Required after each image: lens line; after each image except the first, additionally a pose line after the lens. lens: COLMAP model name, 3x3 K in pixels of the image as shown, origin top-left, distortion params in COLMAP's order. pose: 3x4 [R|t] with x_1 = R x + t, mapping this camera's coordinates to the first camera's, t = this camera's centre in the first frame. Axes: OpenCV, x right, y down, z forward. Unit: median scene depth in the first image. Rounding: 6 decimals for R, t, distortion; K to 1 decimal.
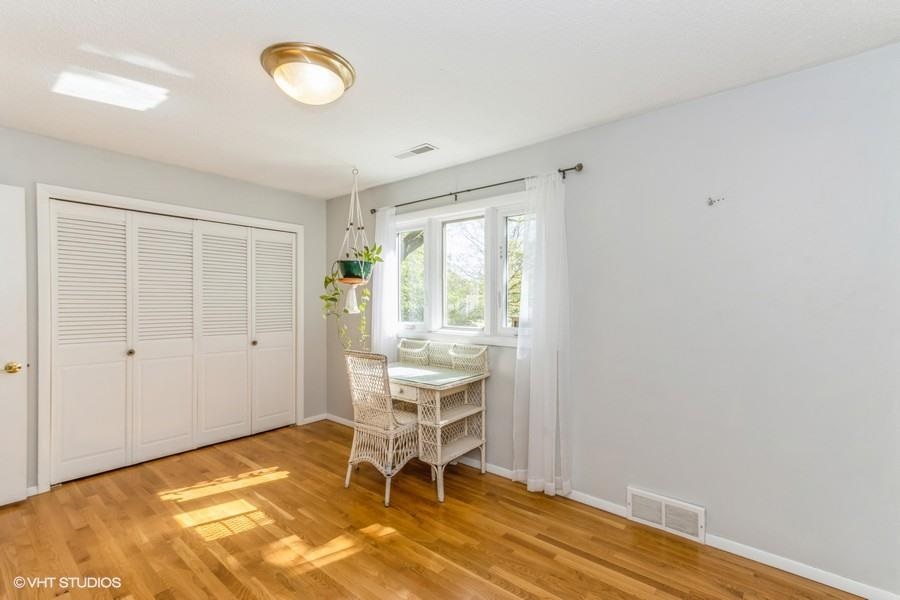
lens RADIAL K [[418.3, 0, 445.6], [0, 418.3, 304.3], [0, 0, 1]] dist [0.019442, -0.001638]
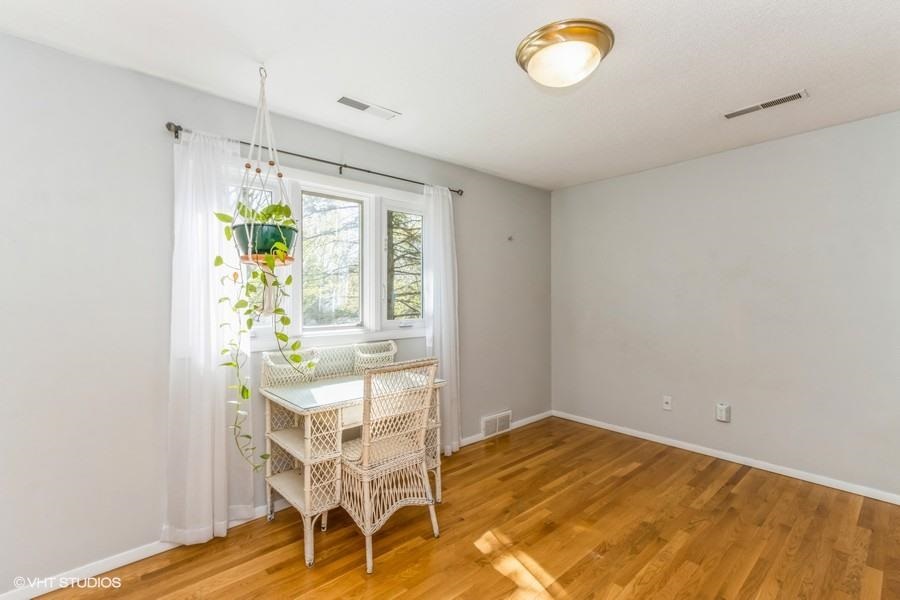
lens RADIAL K [[418.3, 0, 448.8], [0, 418.3, 295.2], [0, 0, 1]] dist [0.019442, -0.001638]
pose [[0.113658, -0.004860, 0.993508, -0.899688], [0.014555, 0.999889, 0.003226, -0.008302], [-0.993413, 0.014093, 0.113716, 0.806482]]
